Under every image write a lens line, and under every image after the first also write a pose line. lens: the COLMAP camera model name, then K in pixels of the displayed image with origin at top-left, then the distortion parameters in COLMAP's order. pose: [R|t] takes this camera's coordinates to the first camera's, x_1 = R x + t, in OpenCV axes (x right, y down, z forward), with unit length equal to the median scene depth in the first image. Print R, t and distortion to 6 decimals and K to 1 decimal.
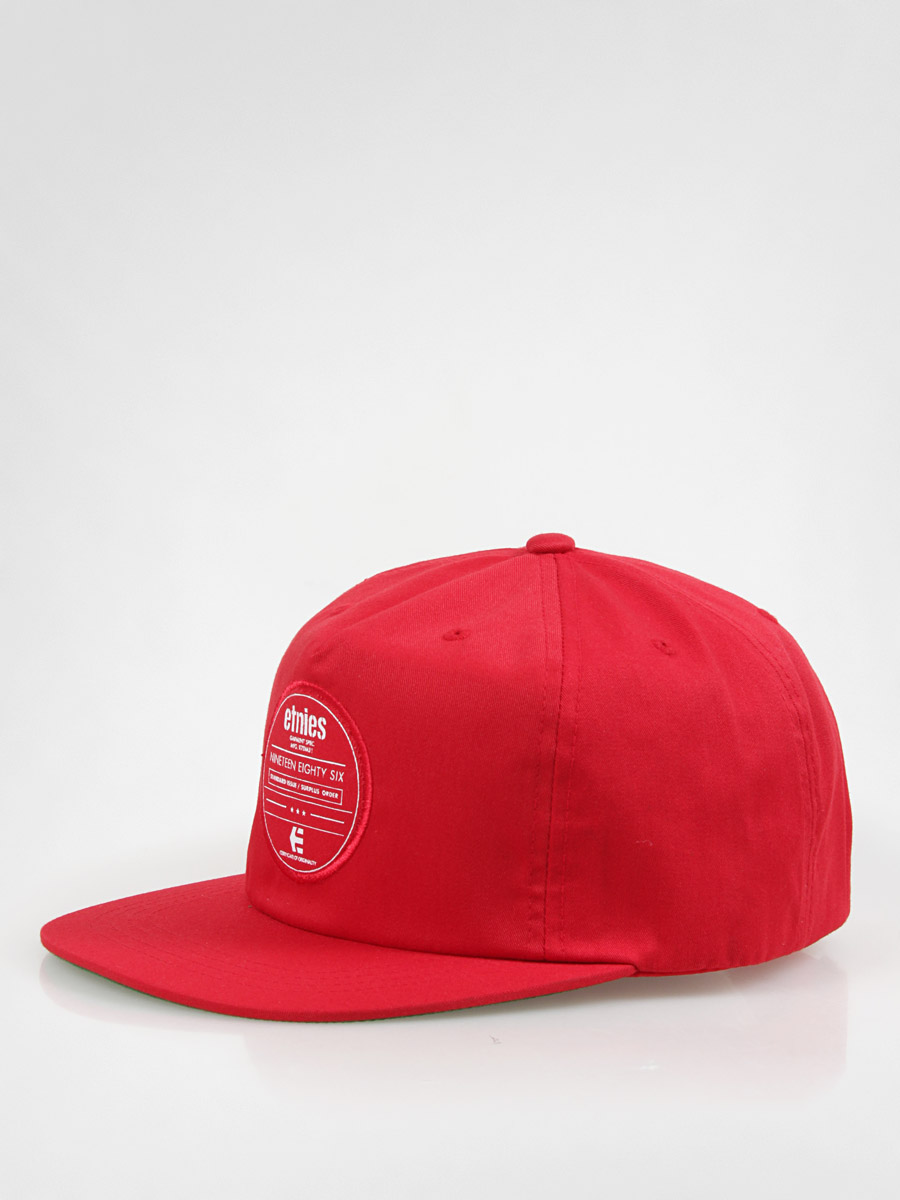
lens RADIAL K [[2984.0, 0, 450.0], [0, 2984.0, 600.0], [0, 0, 1]] dist [-0.023055, 0.375696]
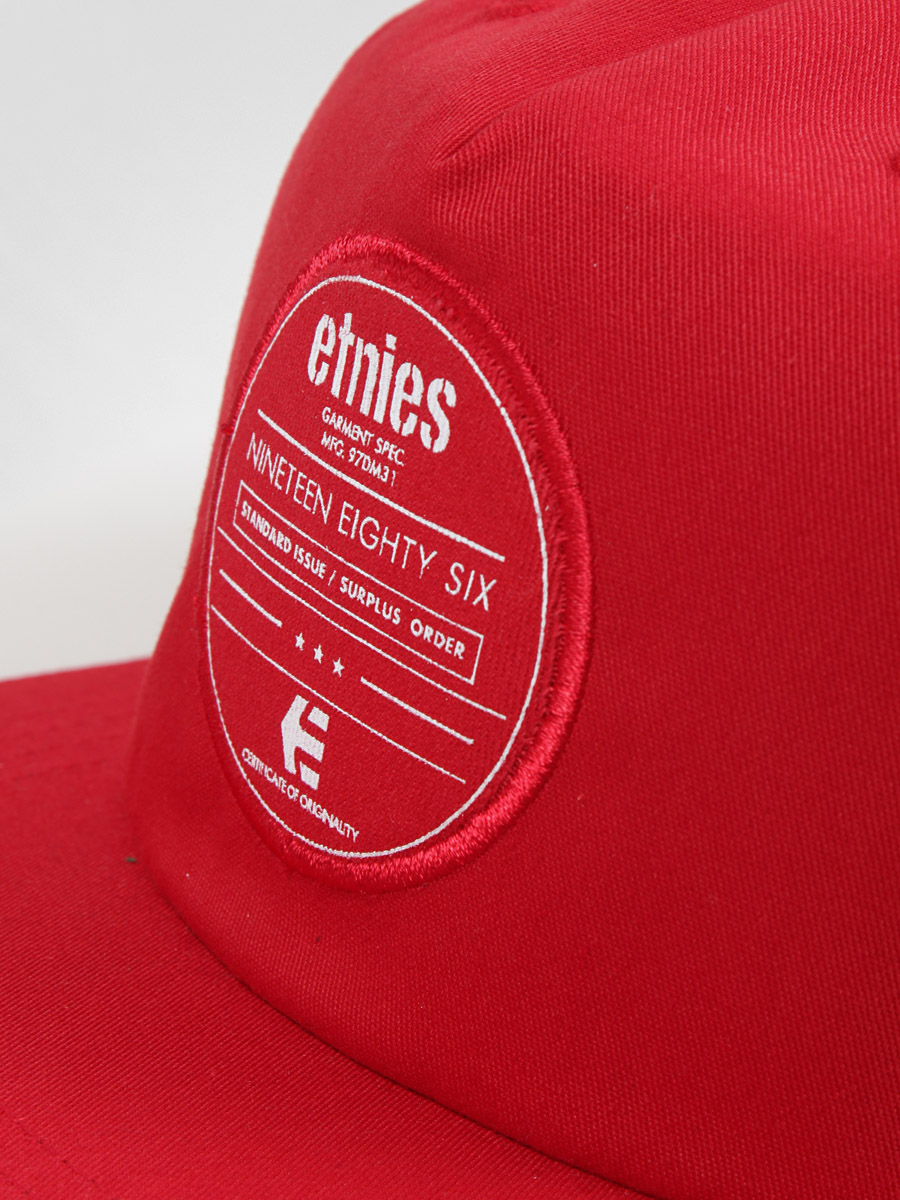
lens RADIAL K [[2984.0, 0, 450.0], [0, 2984.0, 600.0], [0, 0, 1]] dist [-0.023055, 0.375696]
pose [[0.990017, 0.131018, 0.051968, -0.054590], [-0.139484, 0.963712, 0.227605, -0.007157], [-0.020262, -0.232582, 0.972366, 0.702237]]
